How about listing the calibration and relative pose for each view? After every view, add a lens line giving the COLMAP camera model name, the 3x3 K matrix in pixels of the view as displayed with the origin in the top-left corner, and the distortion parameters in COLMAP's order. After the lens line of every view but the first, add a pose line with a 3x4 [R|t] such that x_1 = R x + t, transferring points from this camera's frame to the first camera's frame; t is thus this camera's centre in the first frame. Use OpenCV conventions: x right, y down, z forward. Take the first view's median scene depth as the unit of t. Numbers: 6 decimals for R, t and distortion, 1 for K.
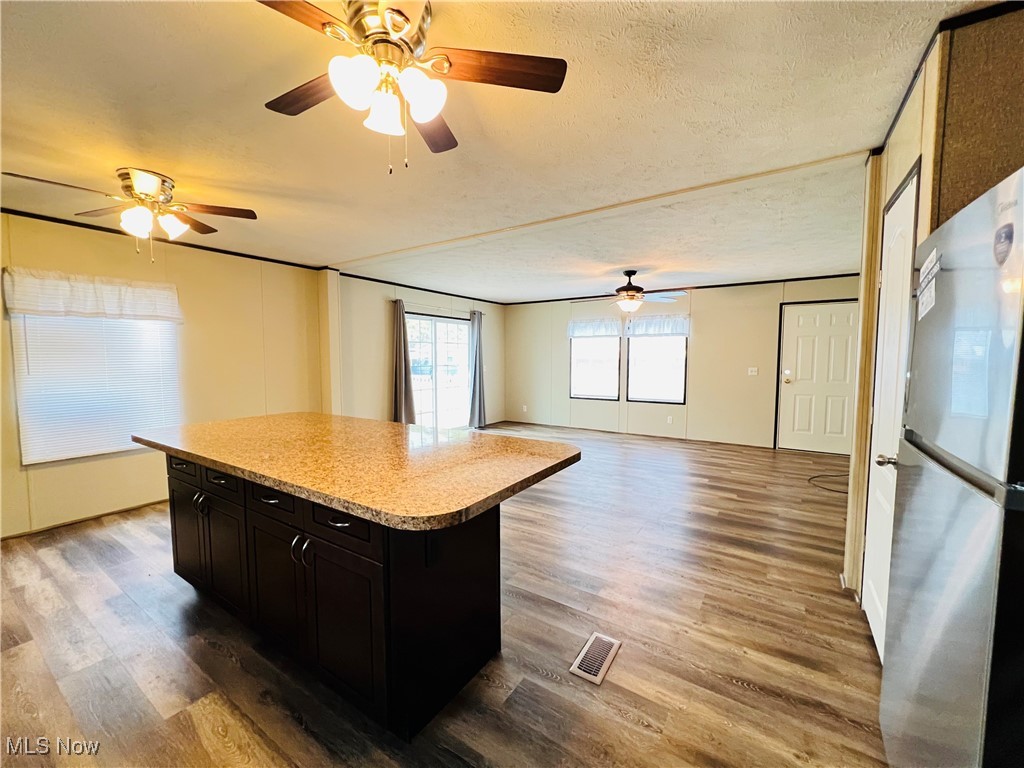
lens RADIAL K [[410.0, 0, 512.1], [0, 410.0, 385.9], [0, 0, 1]] dist [0.000325, -0.000047]
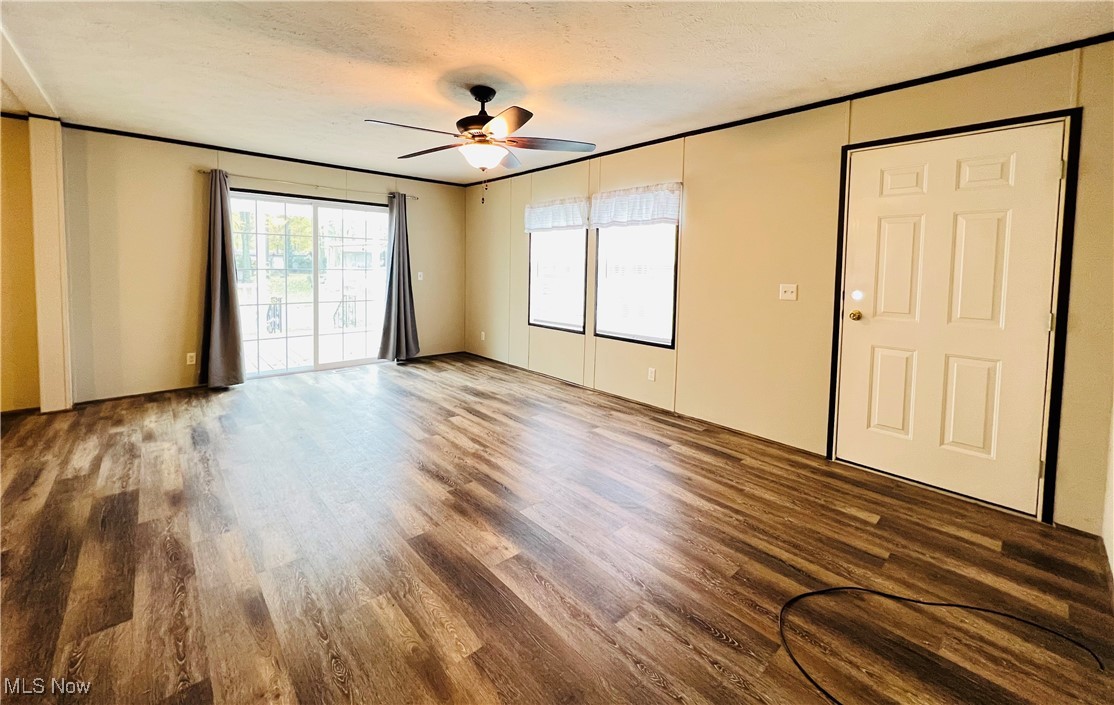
lens RADIAL K [[438.3, 0, 561.4], [0, 438.3, 286.0], [0, 0, 1]] dist [-0.003672, -0.000310]
pose [[0.971909, 0.027555, -0.233739, 0.410496], [-0.034433, 0.999084, -0.025395, -0.017898], [0.232825, 0.032730, 0.971968, 0.396708]]
